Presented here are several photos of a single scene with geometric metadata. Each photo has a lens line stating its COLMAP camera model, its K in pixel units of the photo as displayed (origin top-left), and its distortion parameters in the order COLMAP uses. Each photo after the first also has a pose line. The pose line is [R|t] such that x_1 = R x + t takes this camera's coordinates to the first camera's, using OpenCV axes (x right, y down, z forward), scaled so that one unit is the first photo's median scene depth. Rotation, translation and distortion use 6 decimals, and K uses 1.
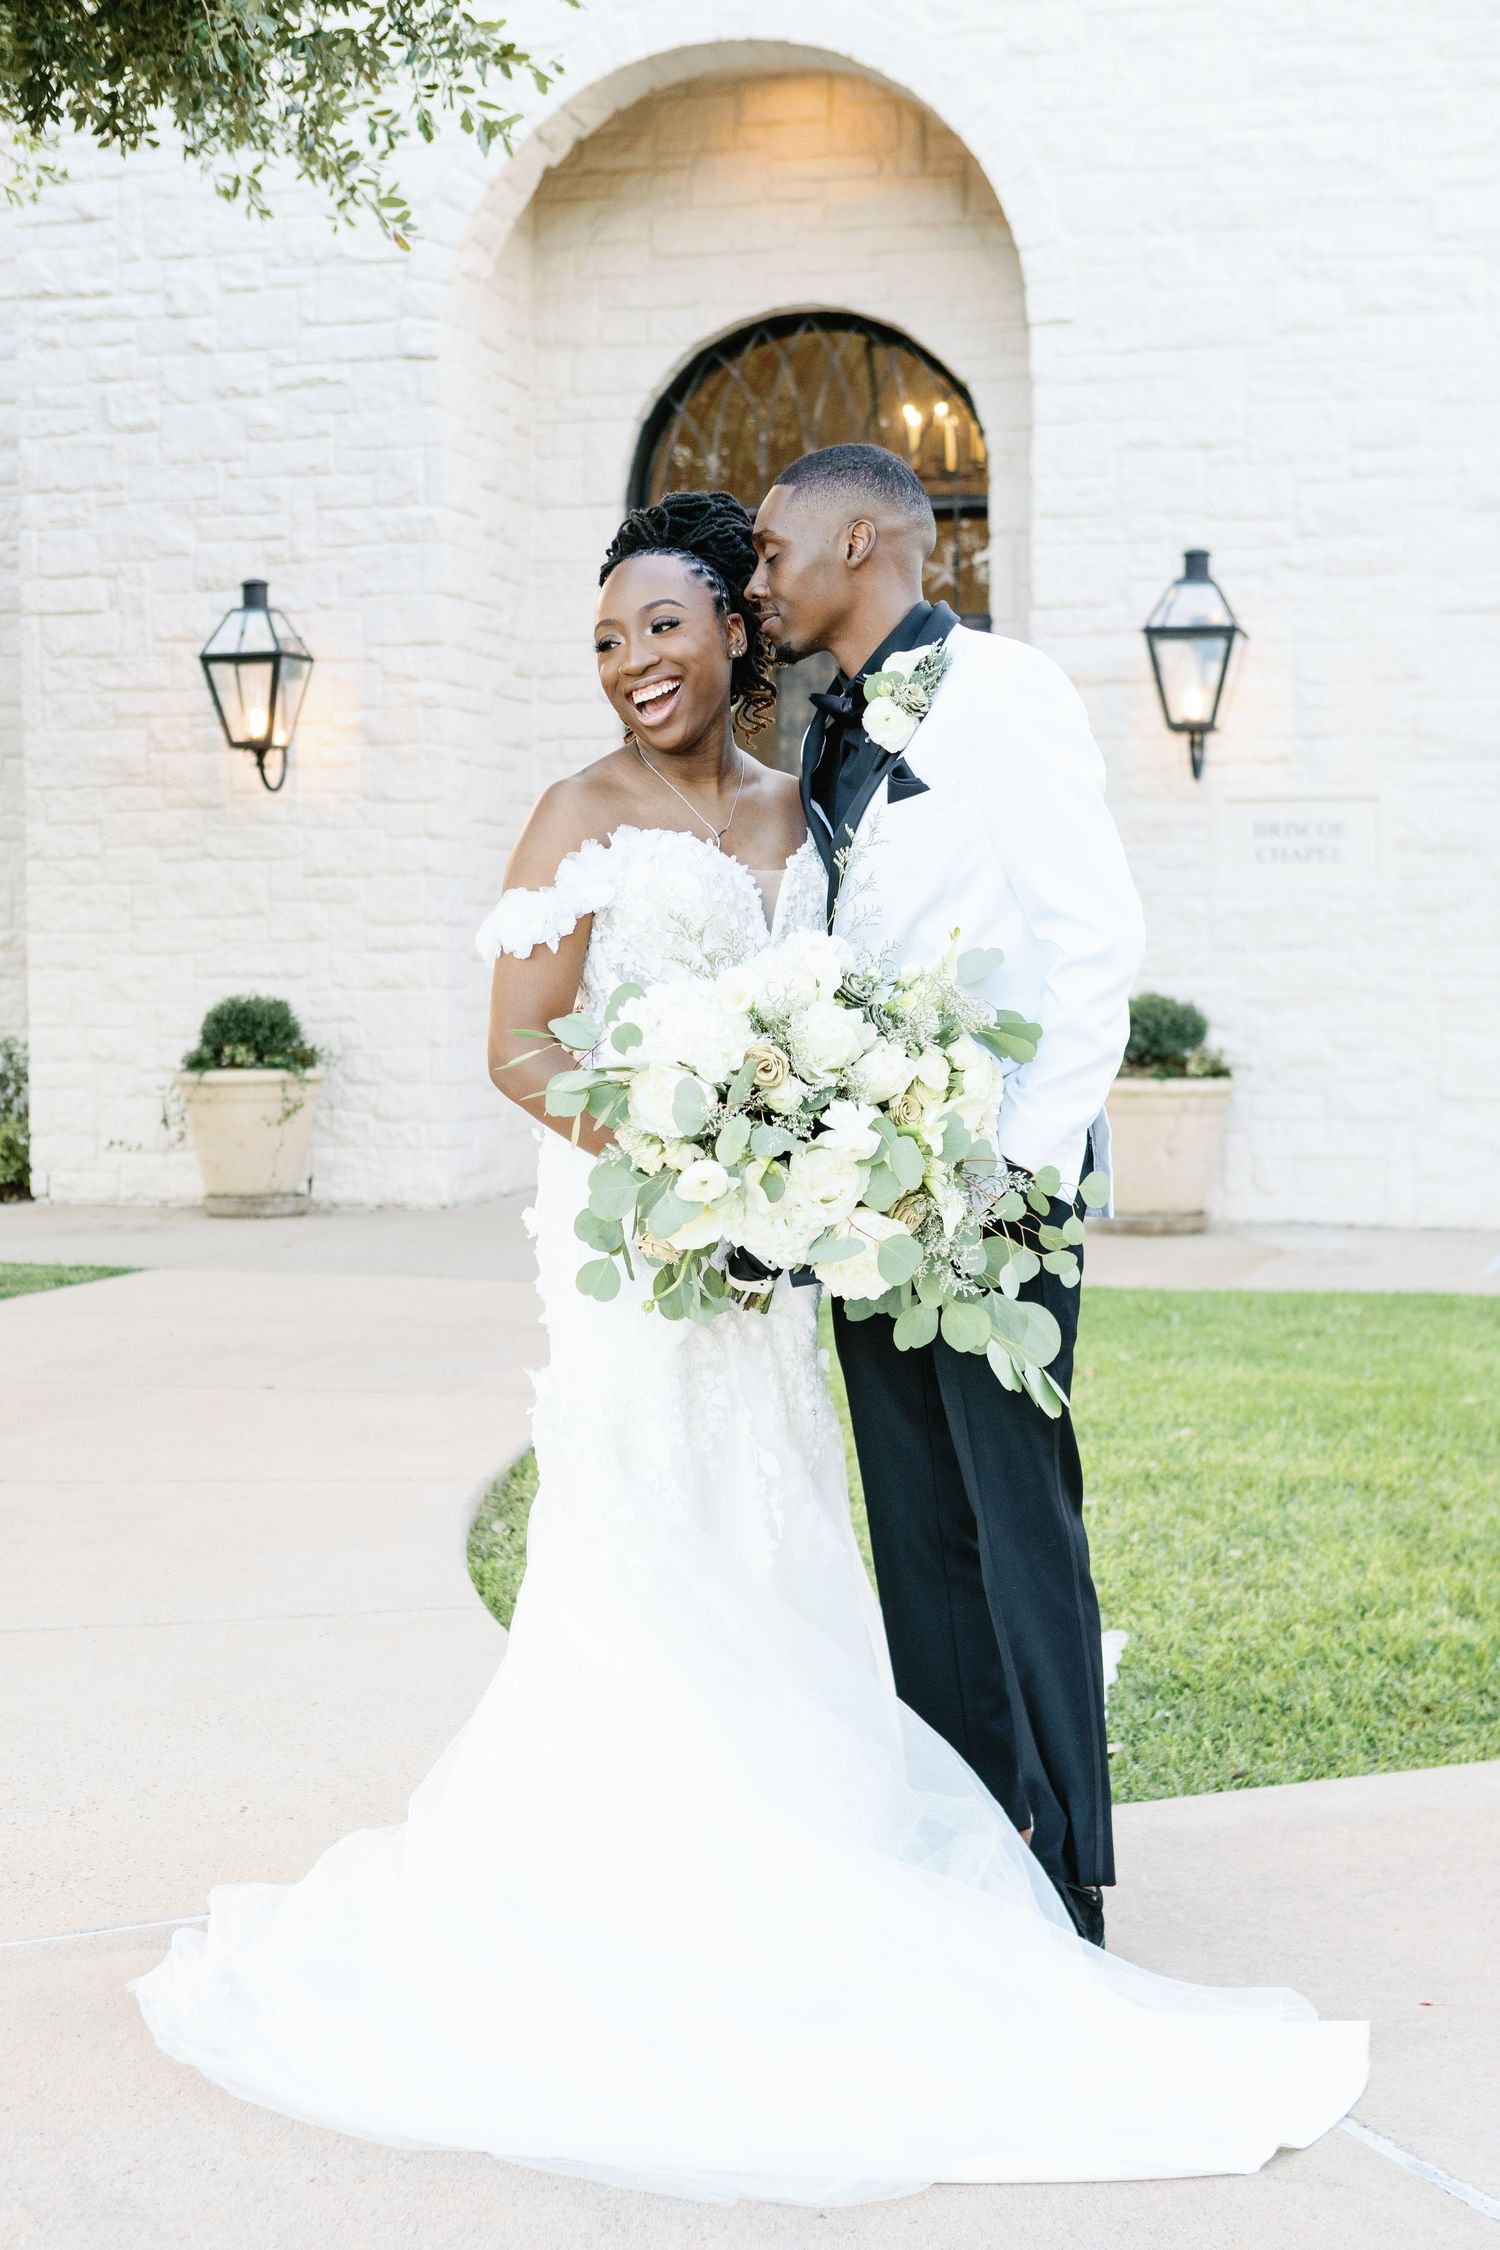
lens RADIAL K [[3327.6, 0, 781.7], [0, 3327.6, 1195.8], [0, 0, 1]] dist [-0.008618, -0.099939]
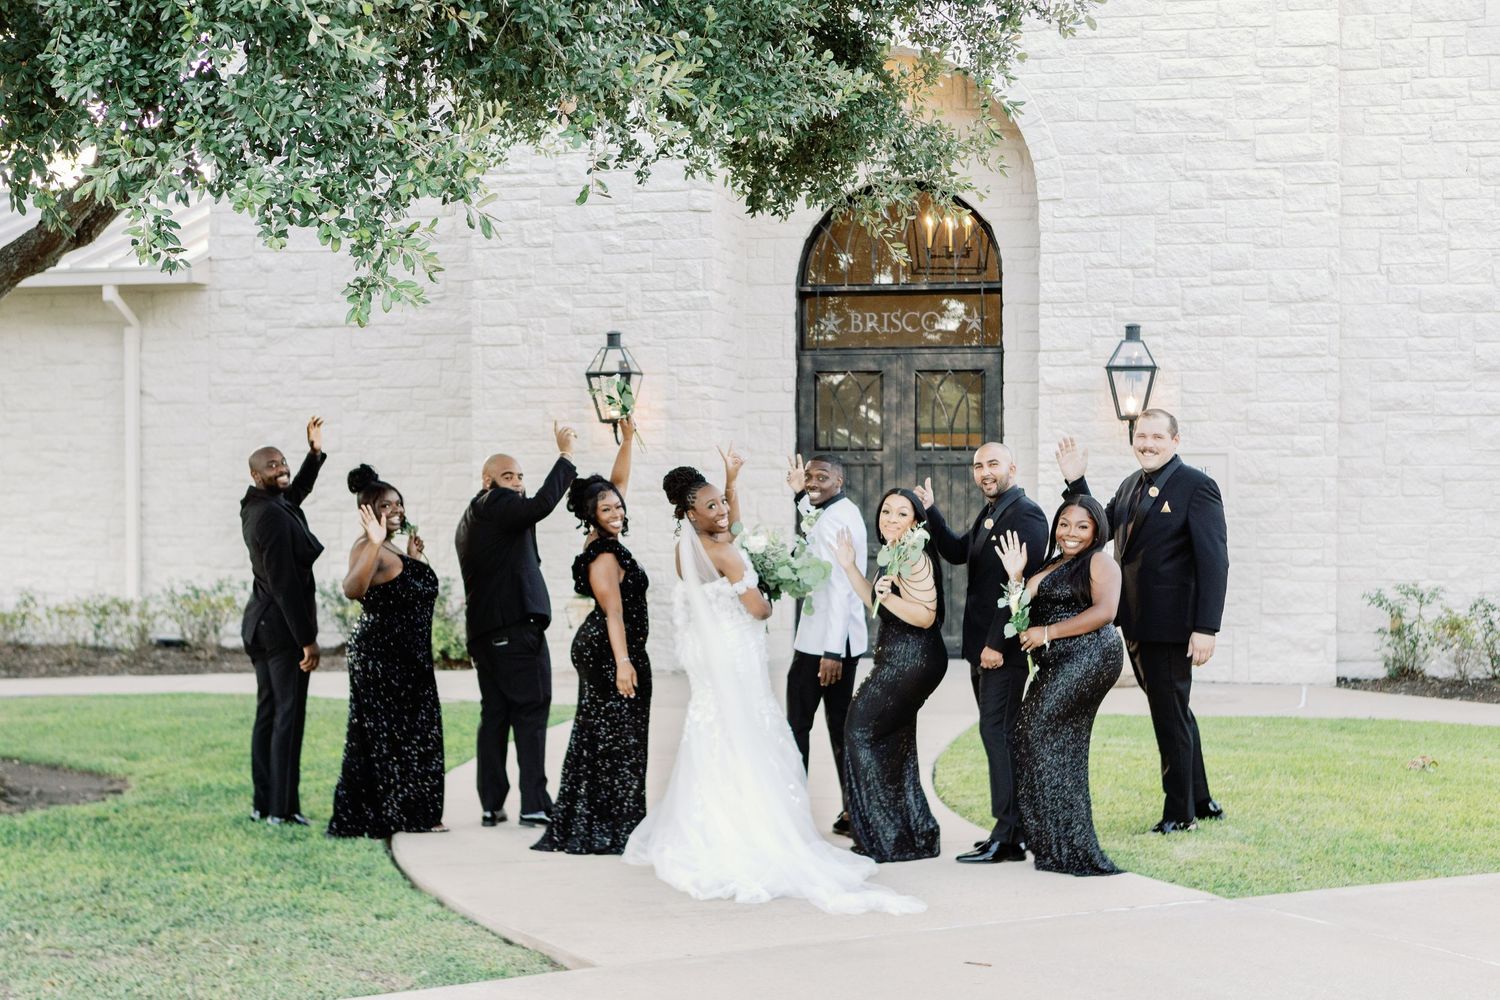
lens RADIAL K [[2373.0, 0, 725.7], [0, 2373.0, 544.9], [0, 0, 1]] dist [-0.008206, -0.211247]
pose [[0.999385, 0.000727, 0.035069, -0.139488], [0.000930, 0.998885, -0.047197, -0.005177], [-0.035065, 0.047200, 0.998270, -0.300986]]
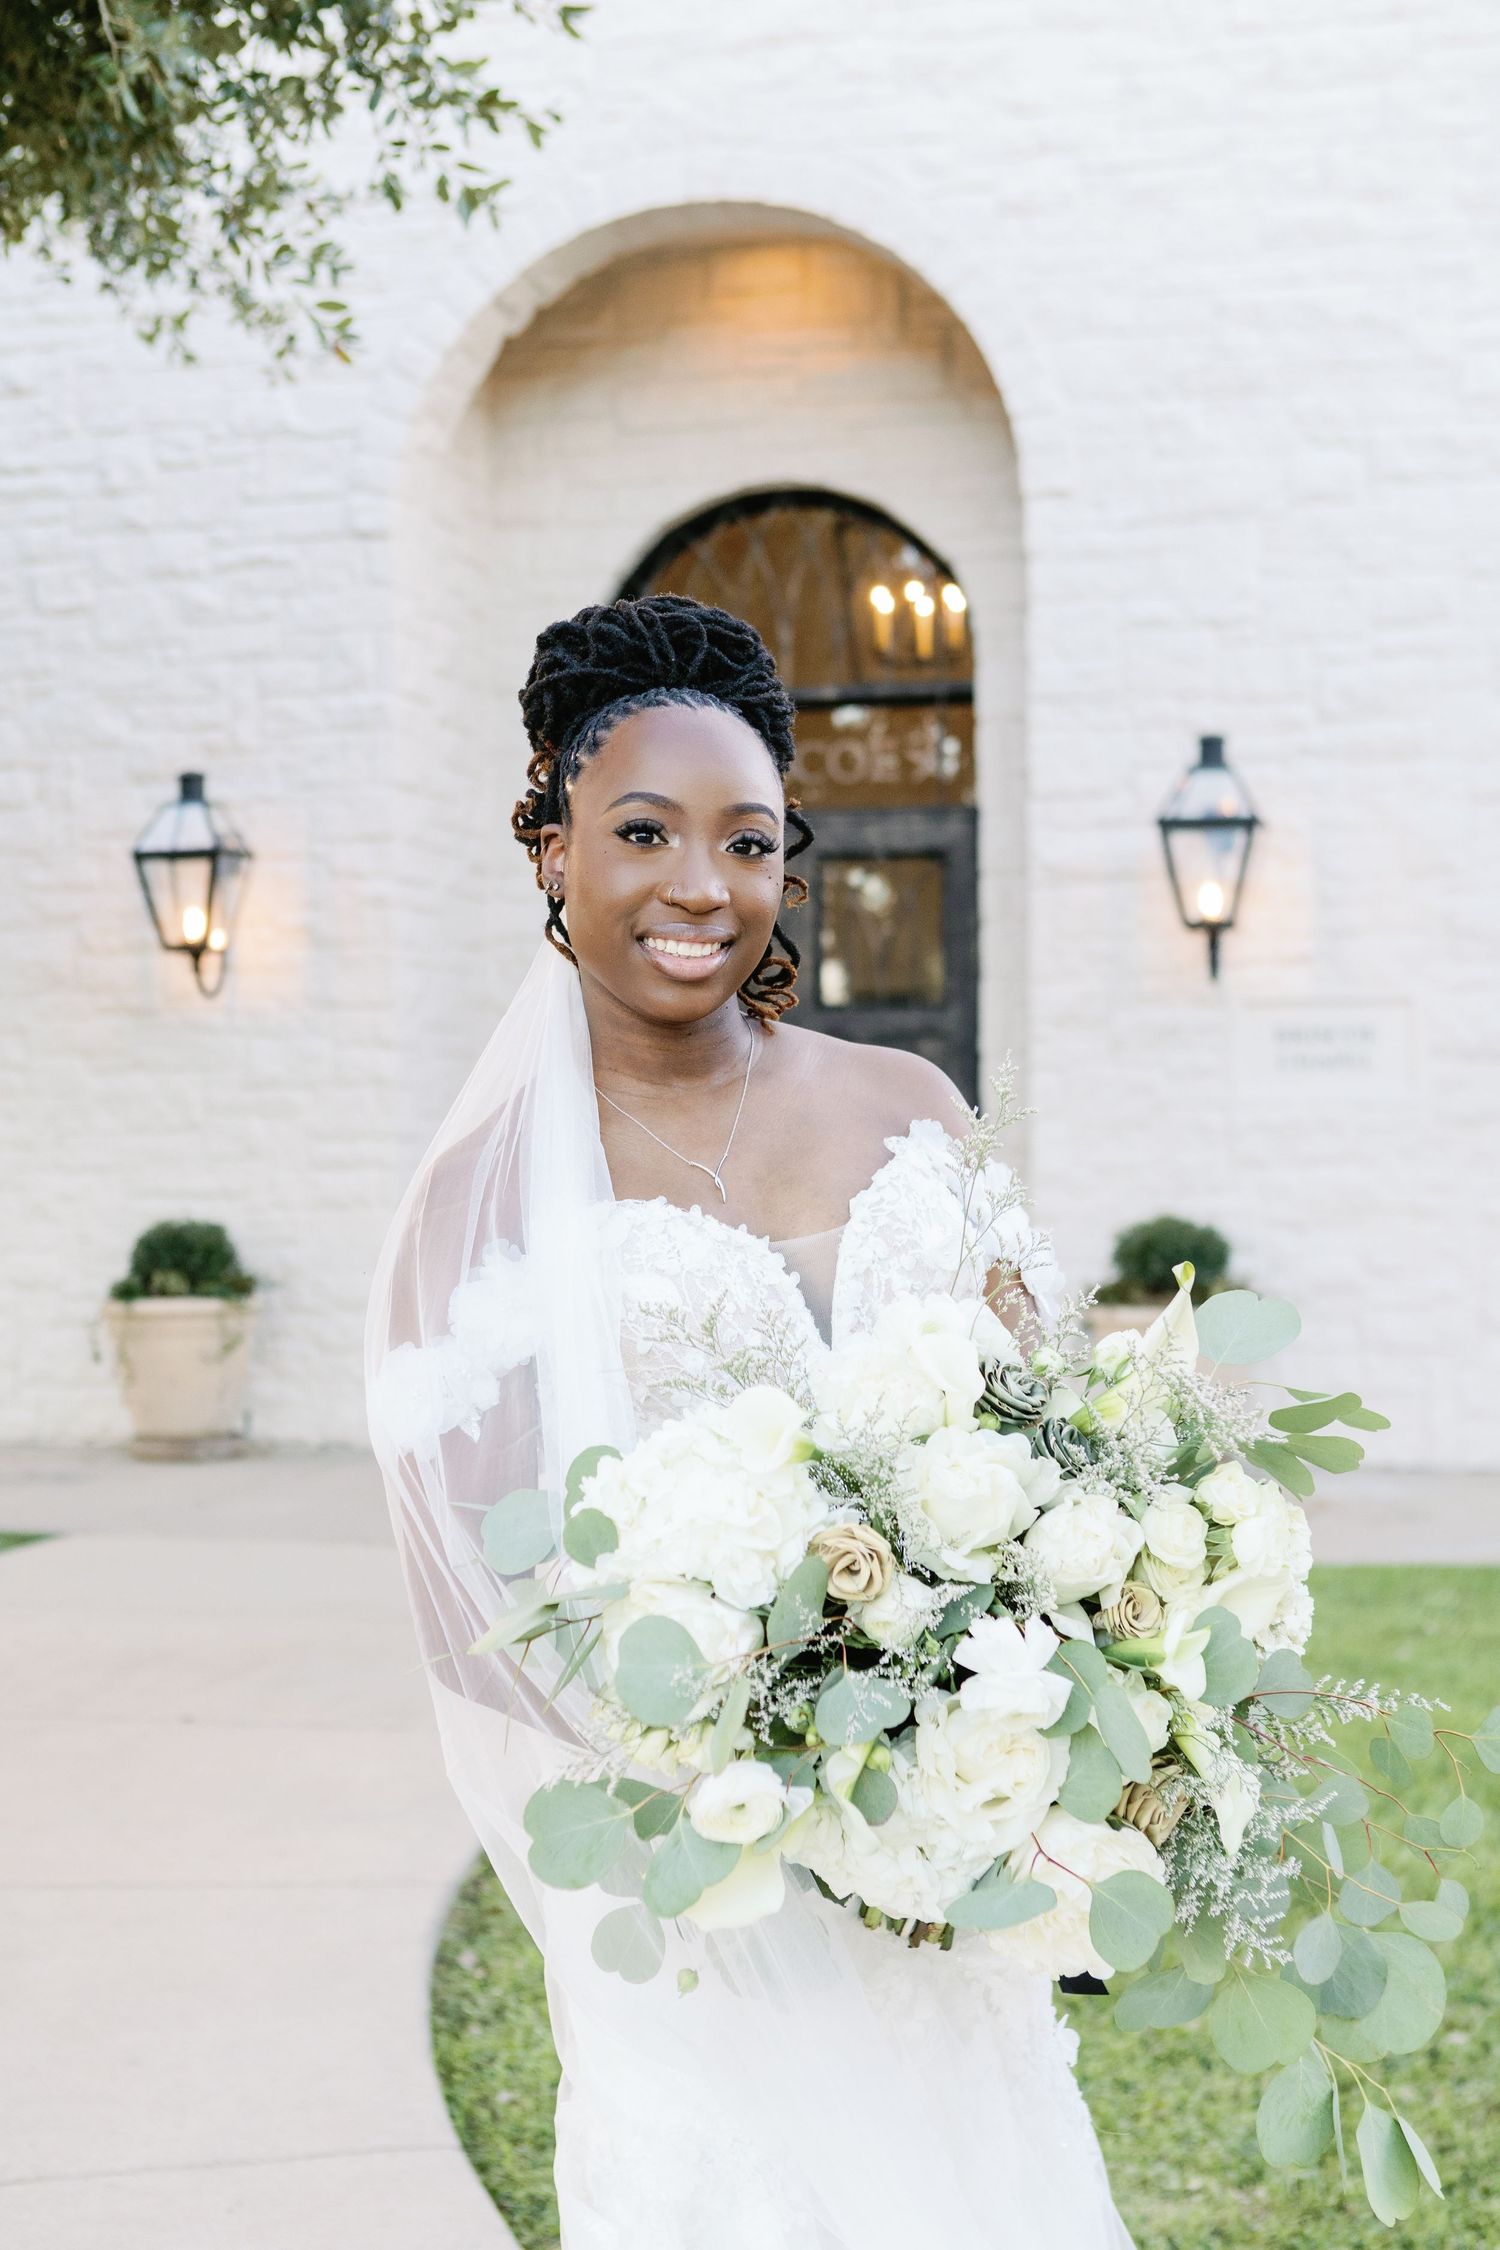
lens RADIAL K [[3218.4, 0, 750.0], [0, 3218.4, 1125.0], [0, 0, 1]] dist [-0.011493, 0.031522]
pose [[0.999936, -0.004505, 0.010397, -0.011974], [0.005274, 0.997153, -0.075223, -0.017781], [-0.010029, 0.075273, 0.997113, 0.106921]]
